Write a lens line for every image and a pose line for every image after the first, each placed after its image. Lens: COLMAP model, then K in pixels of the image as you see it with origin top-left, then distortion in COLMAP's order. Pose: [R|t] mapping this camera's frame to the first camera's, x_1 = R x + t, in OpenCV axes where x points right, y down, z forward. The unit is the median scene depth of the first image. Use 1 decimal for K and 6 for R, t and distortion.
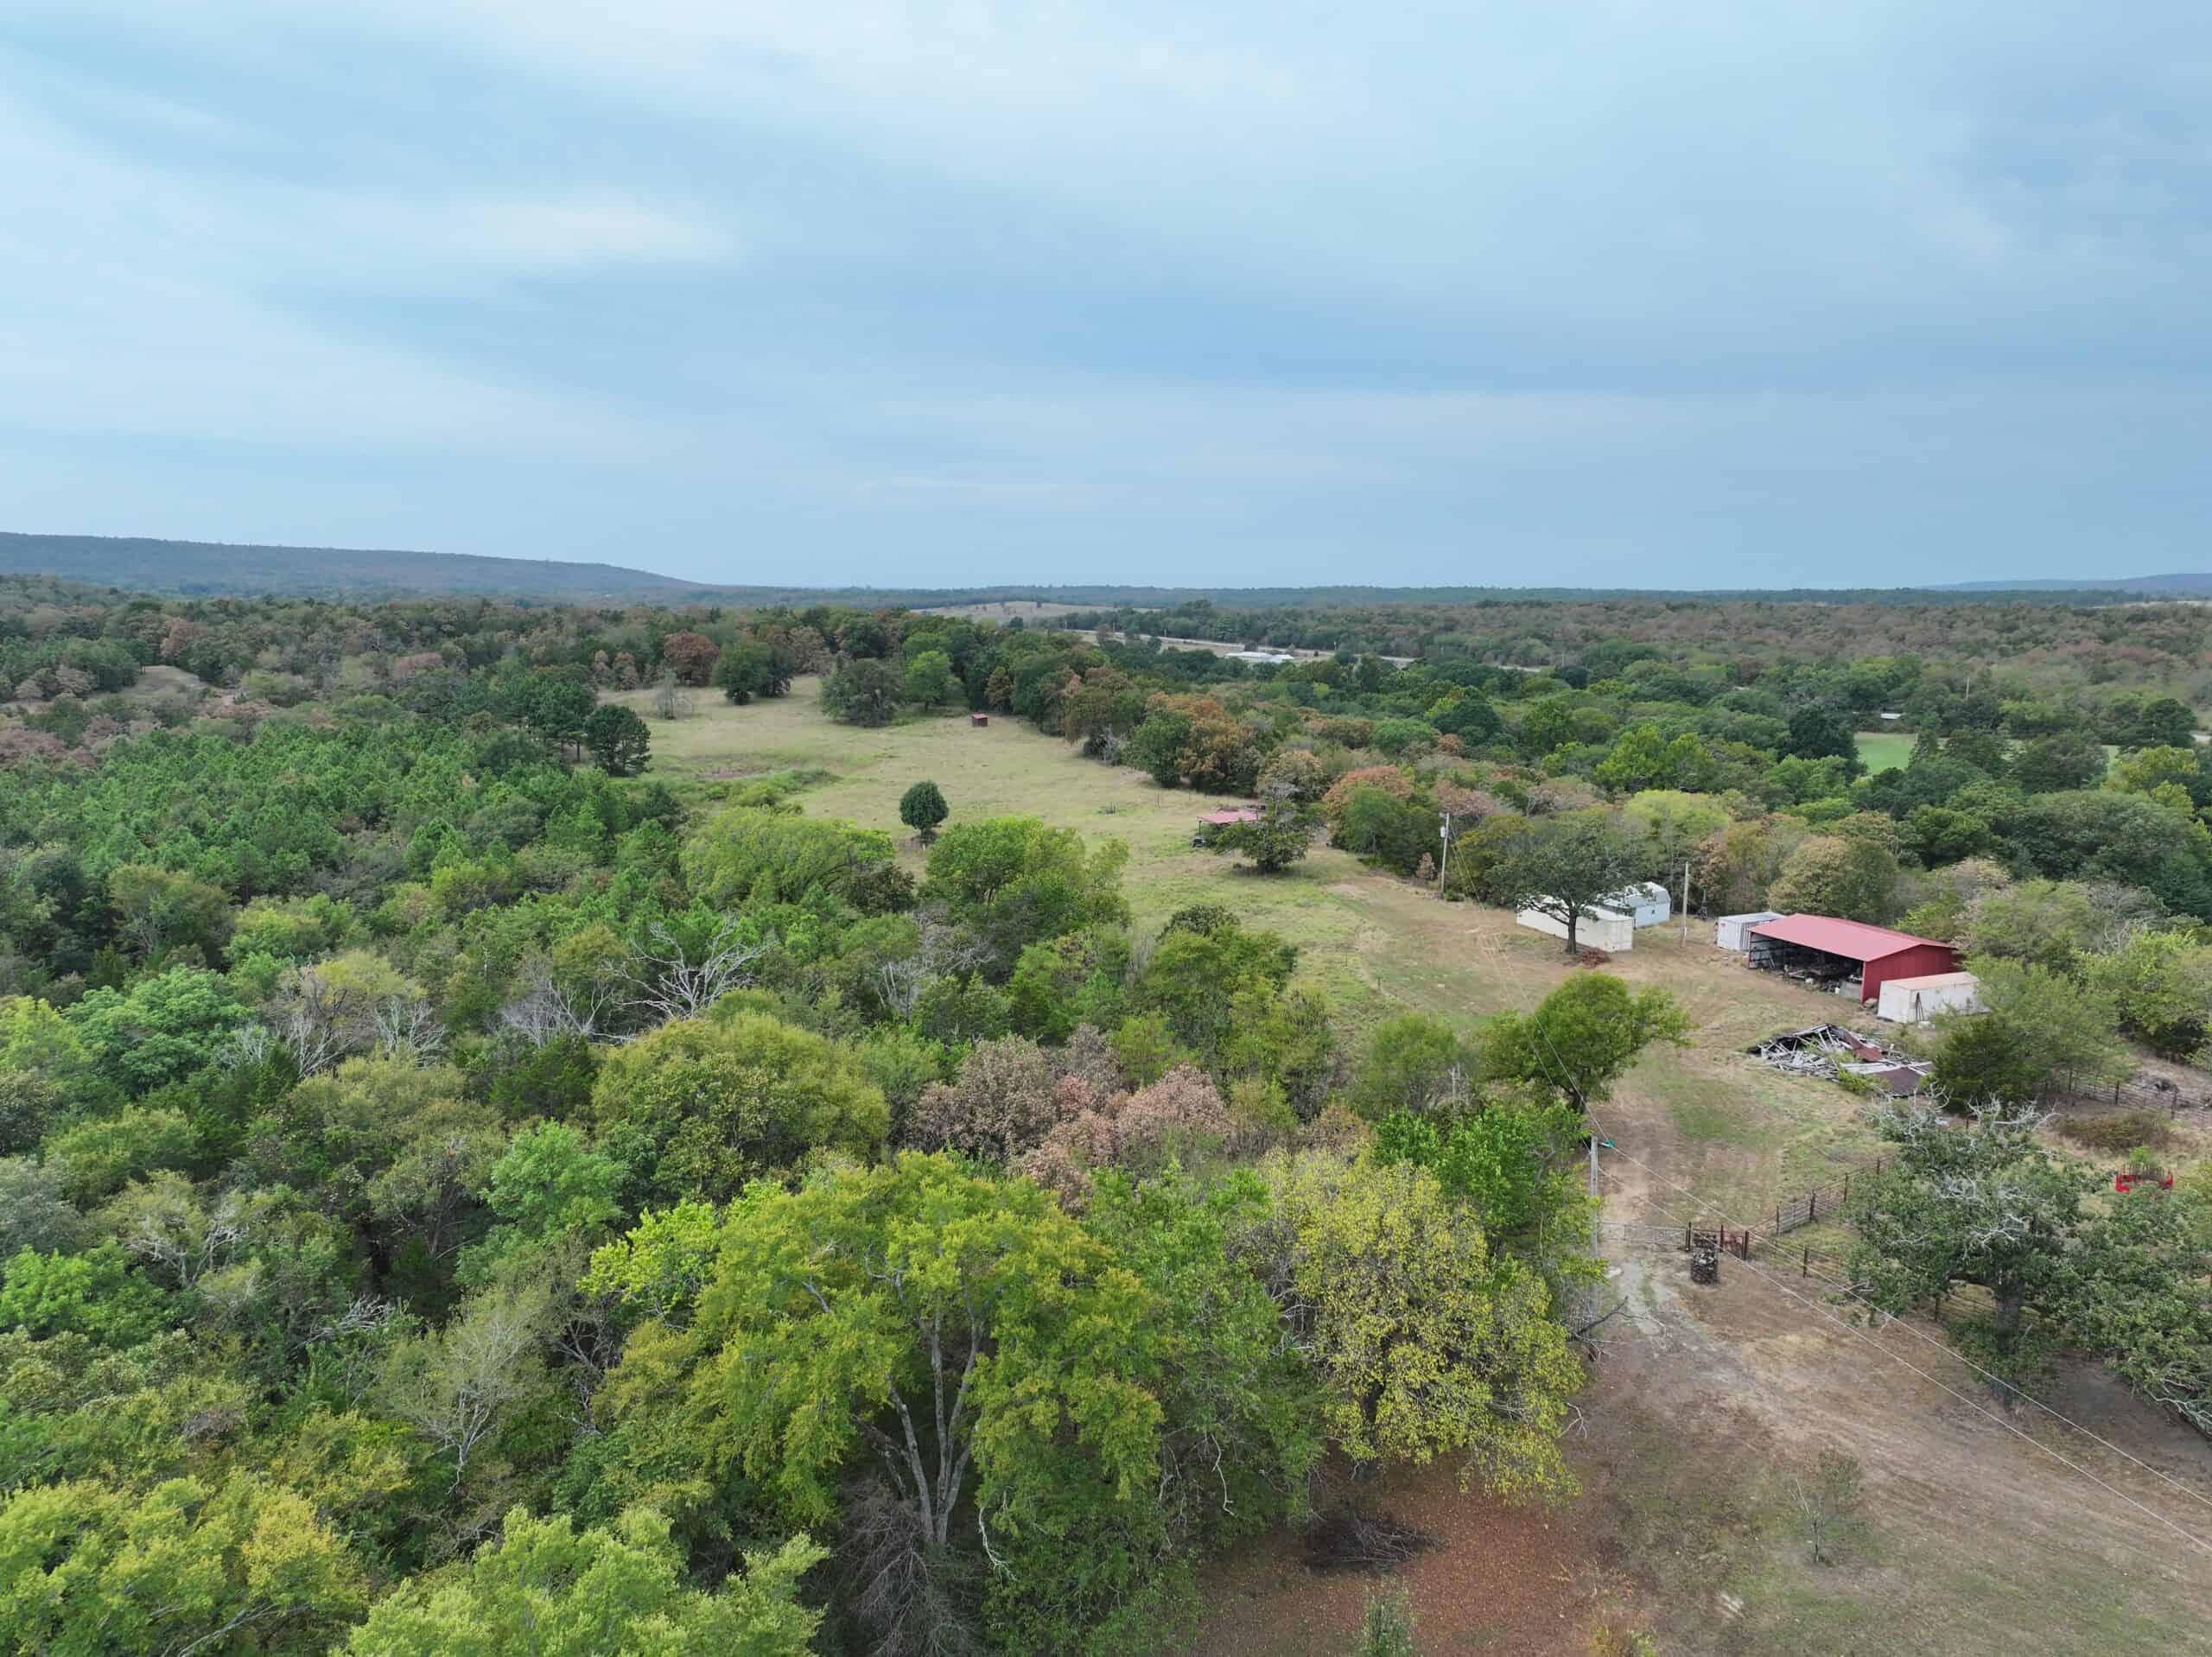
lens RADIAL K [[1550.4, 0, 1110.7], [0, 1550.4, 790.0], [0, 0, 1]] dist [-0.003578, 0.021178]
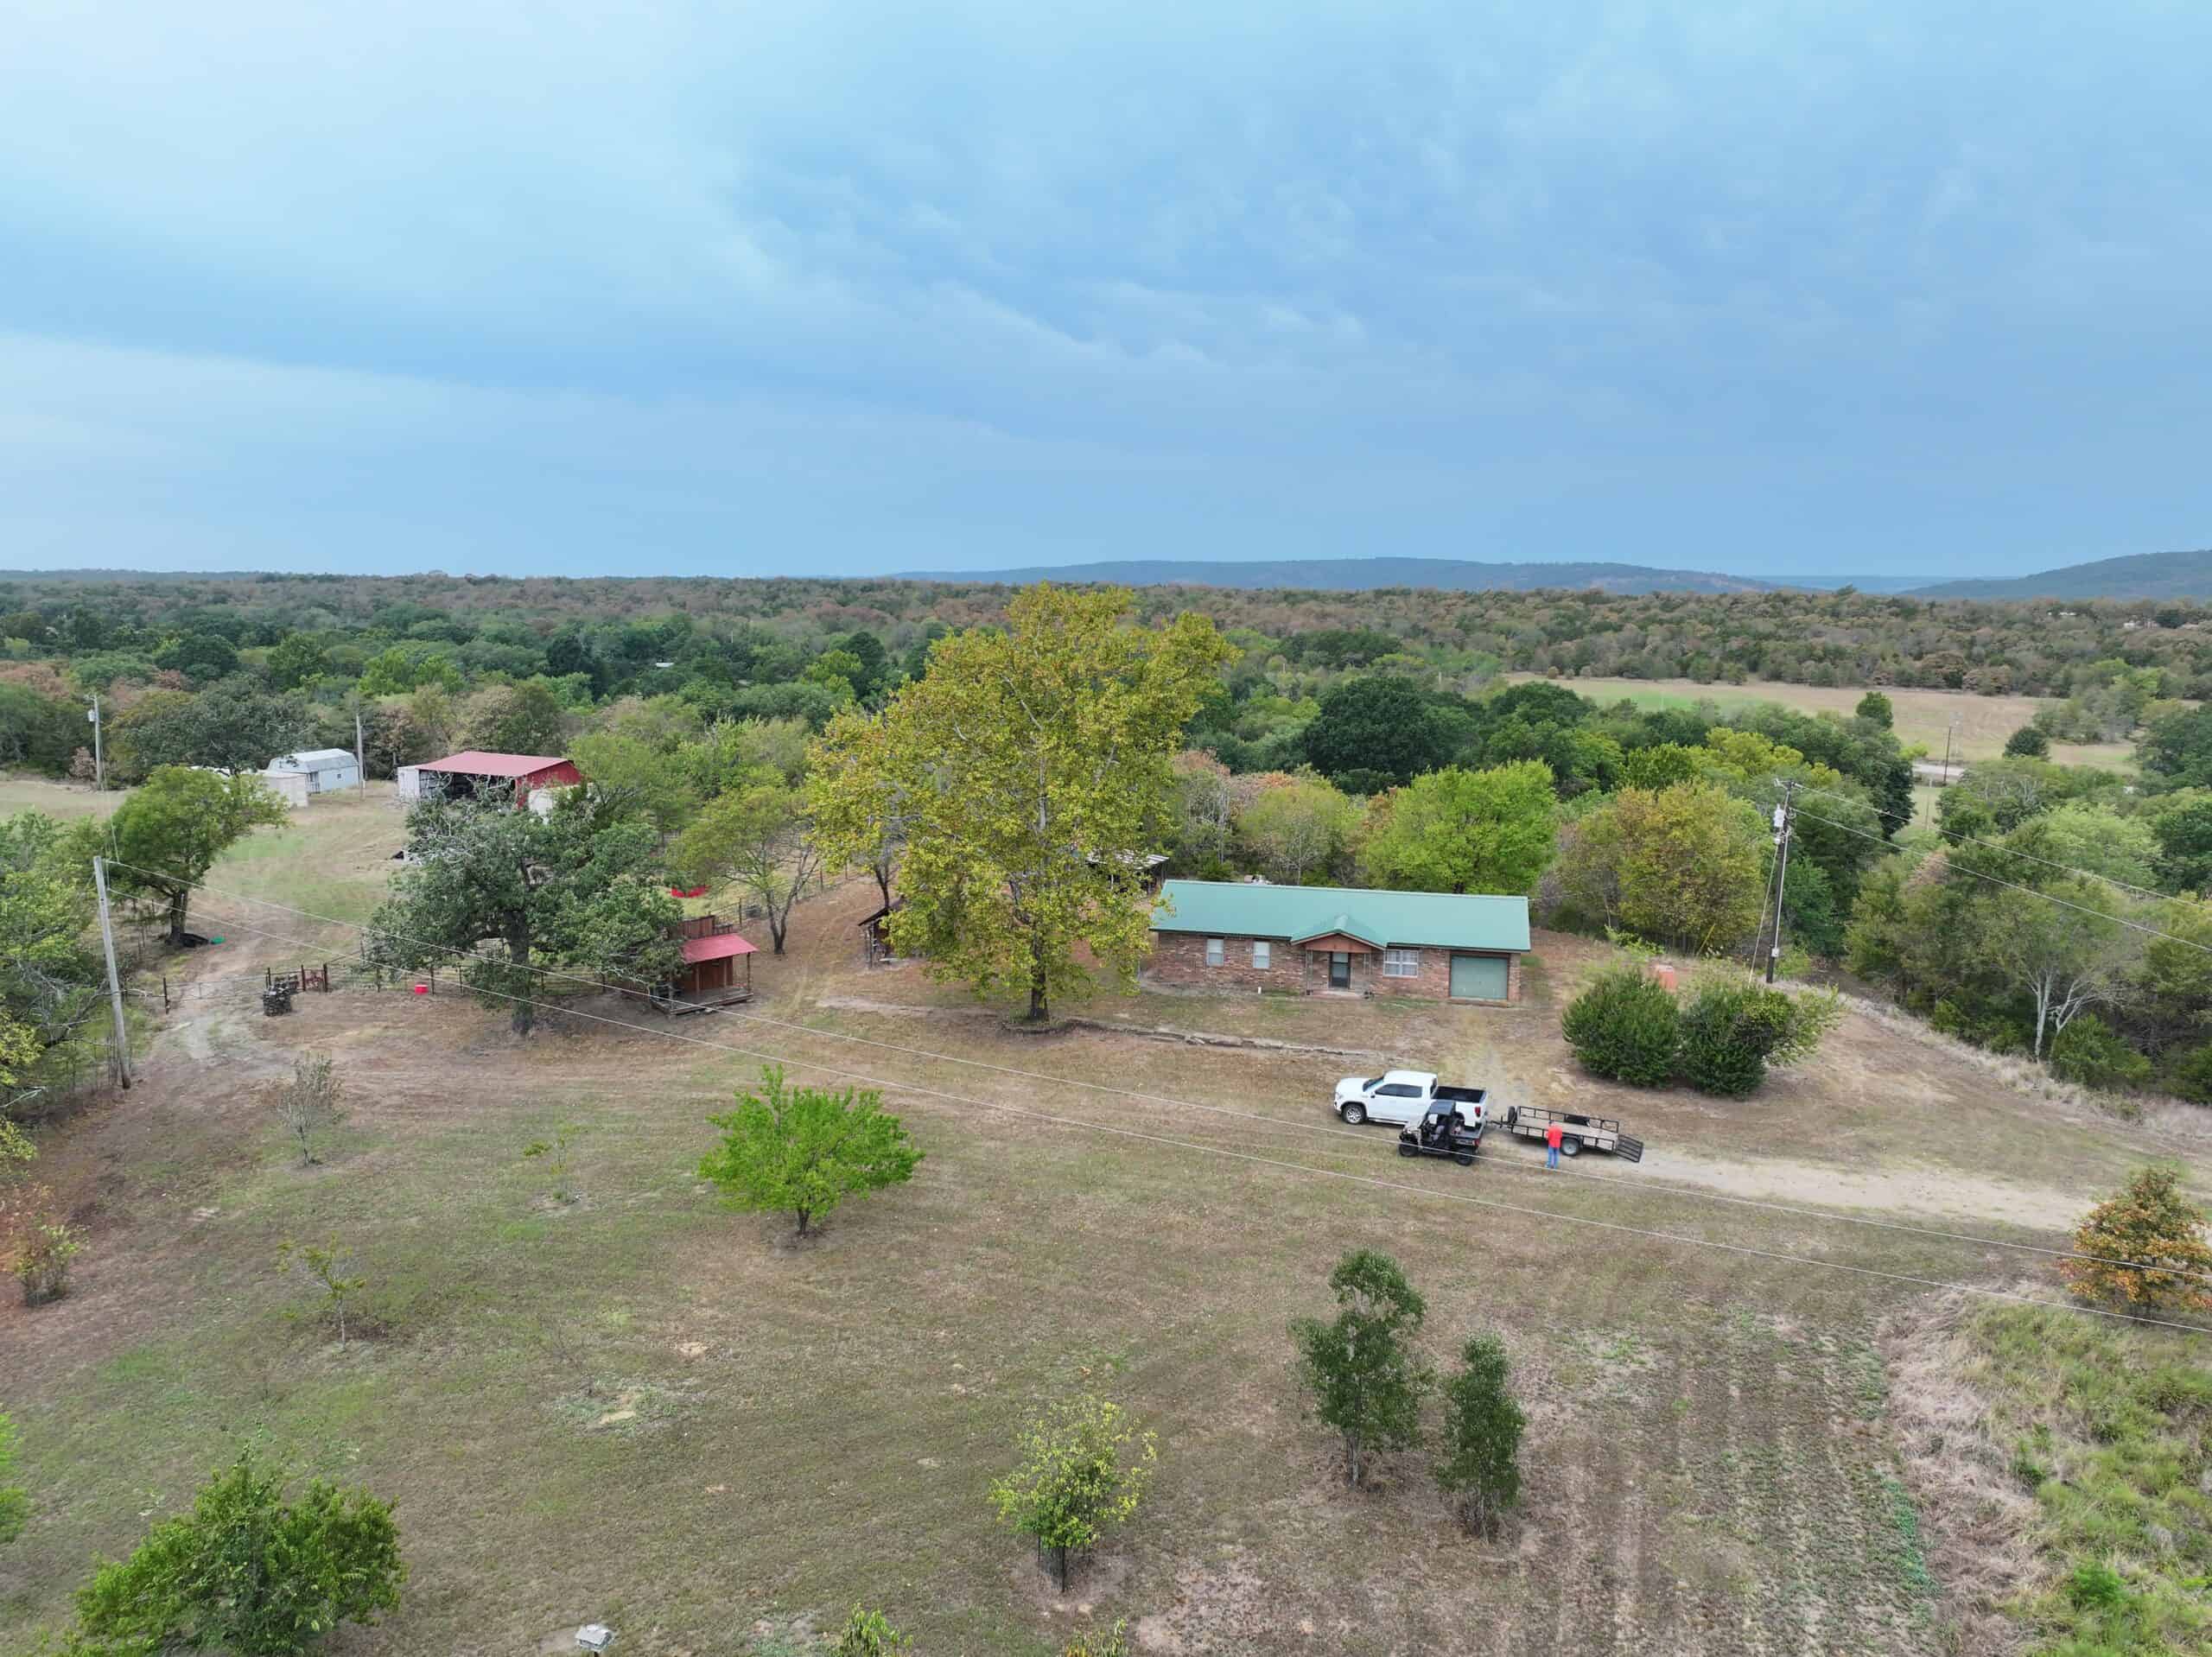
lens RADIAL K [[1550.4, 0, 1104.9], [0, 1550.4, 849.4], [0, 0, 1]] dist [-0.003578, 0.021178]
pose [[0.758210, -0.101184, 0.644112, 0.070385], [0.076386, 0.994867, 0.066367, 0.086663], [-0.647521, -0.001118, 0.762047, -0.060888]]
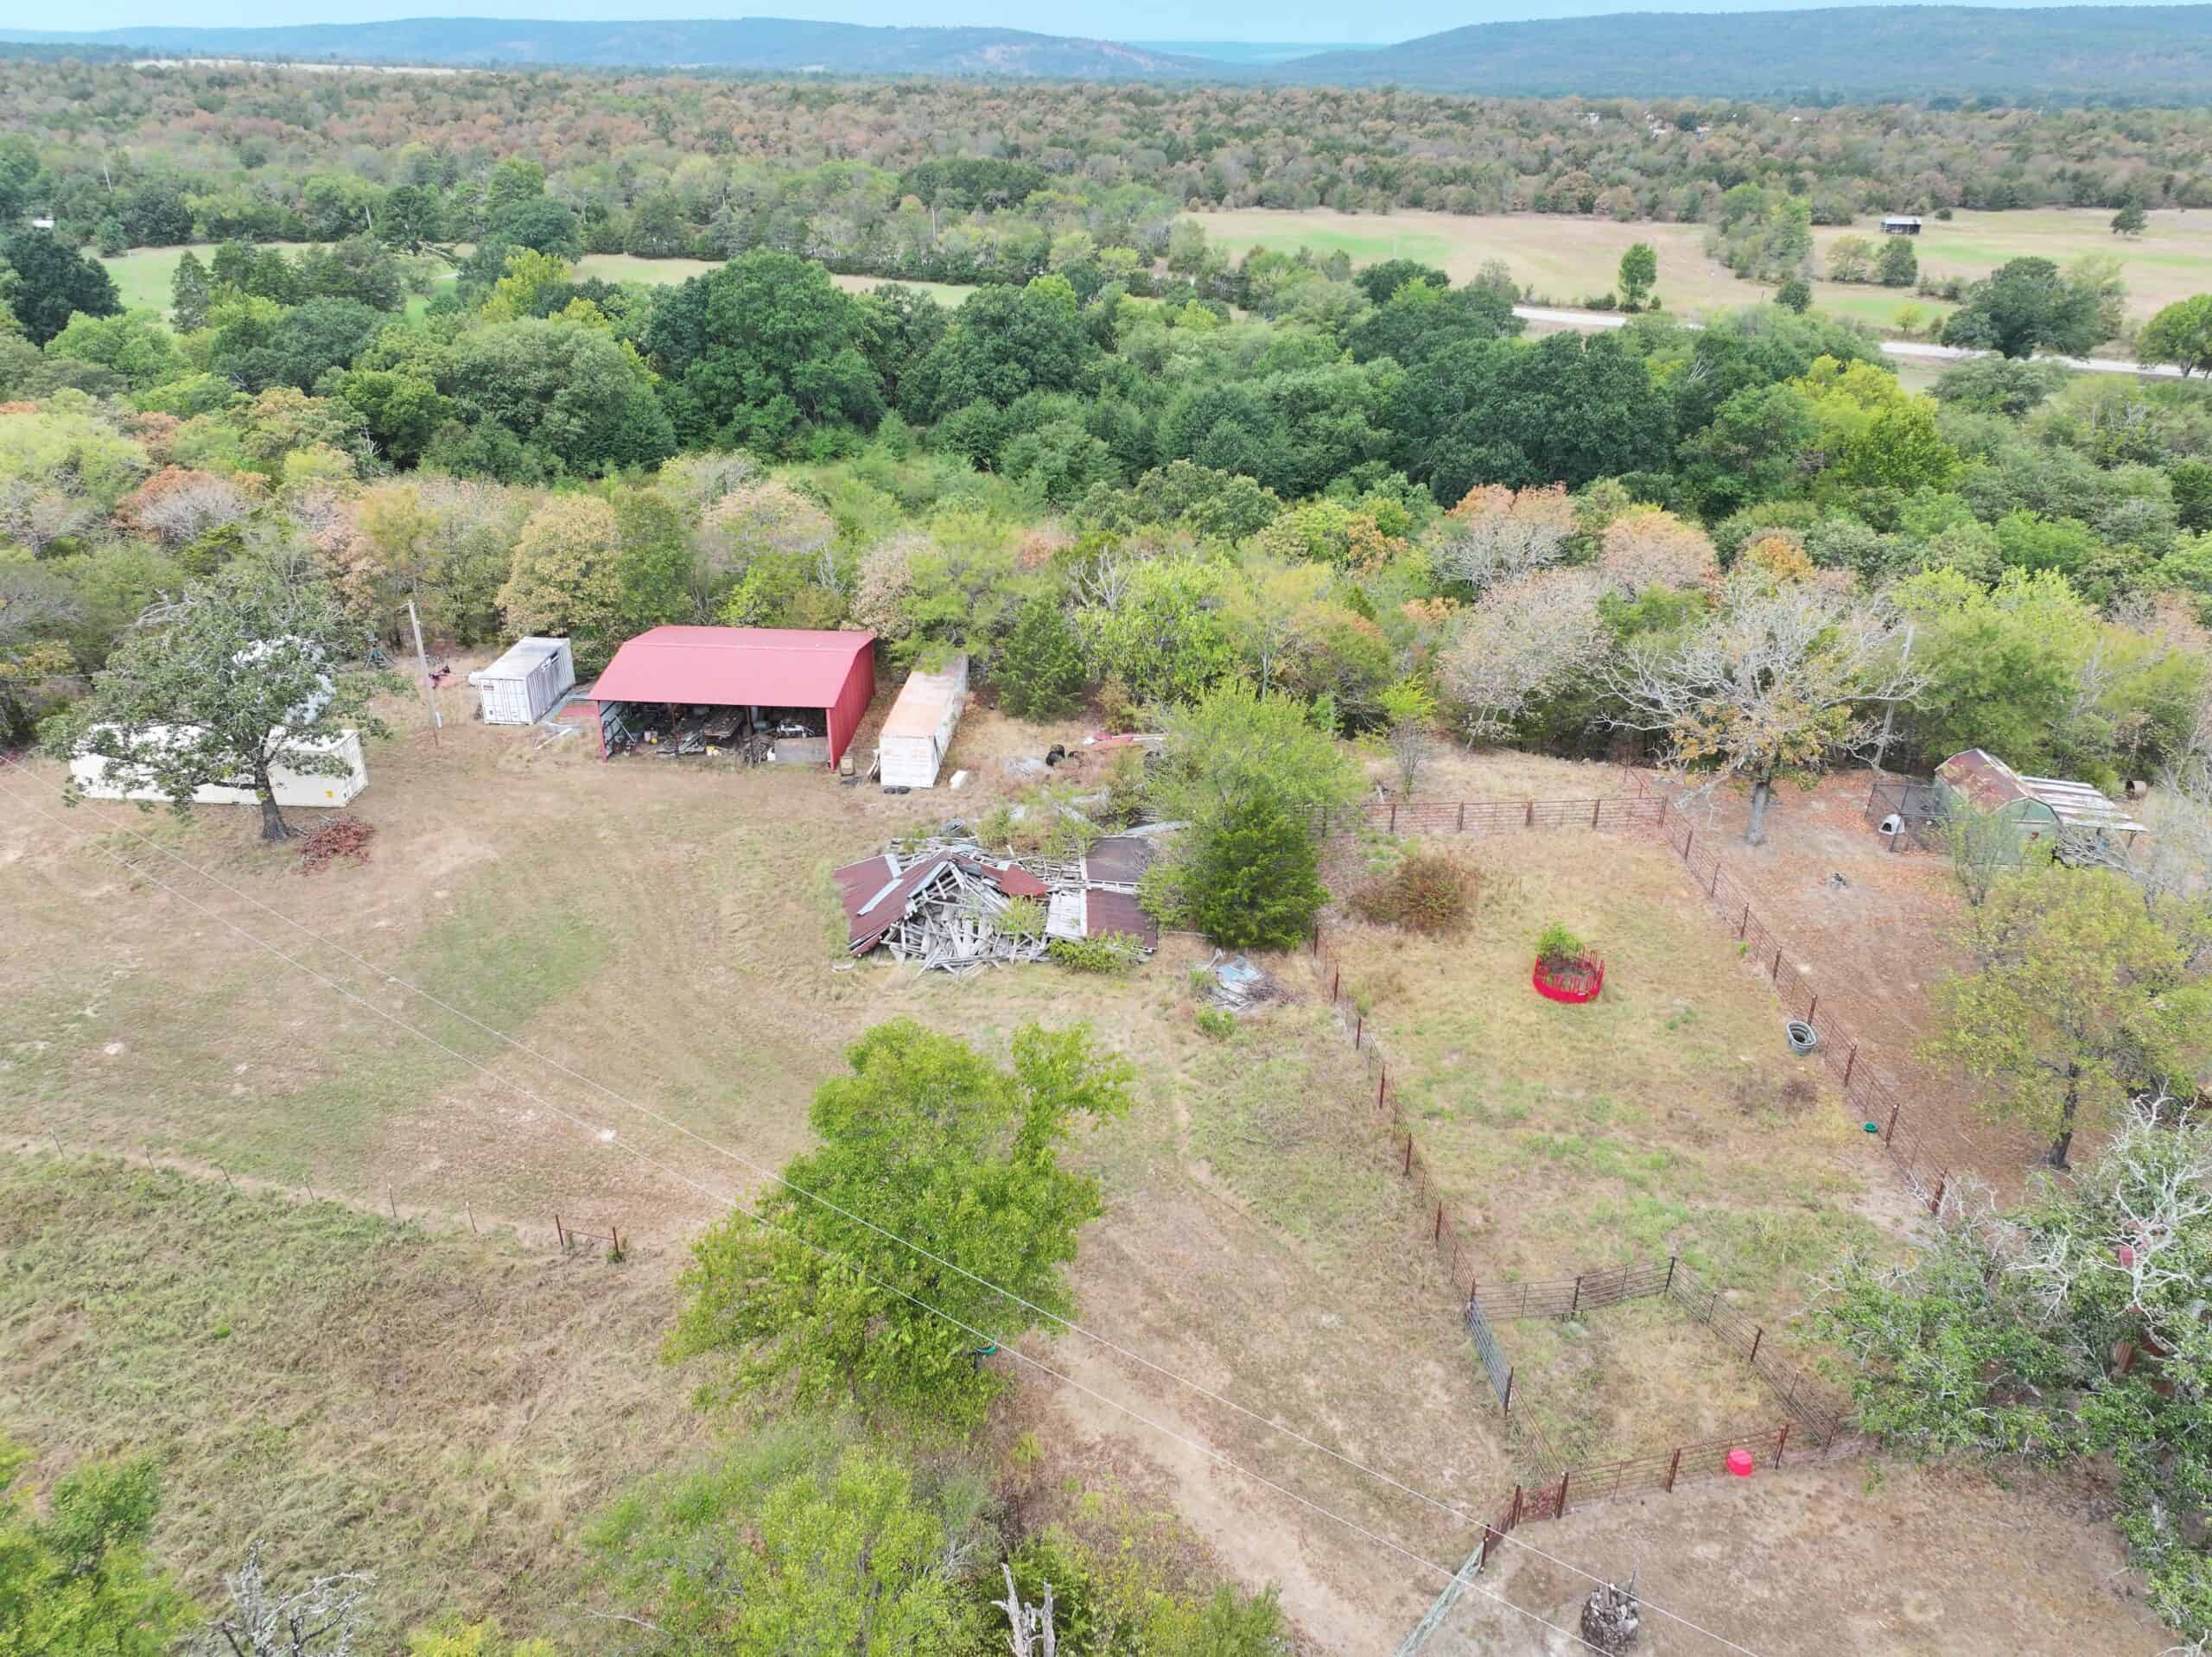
lens RADIAL K [[1550.4, 0, 1063.3], [0, 1550.4, 788.1], [0, 0, 1]] dist [-0.003578, 0.021178]
pose [[0.454371, -0.379176, 0.806085, 0.006478], [0.107992, 0.921659, 0.372668, -0.060733], [-0.884243, -0.082279, 0.459723, 0.450705]]
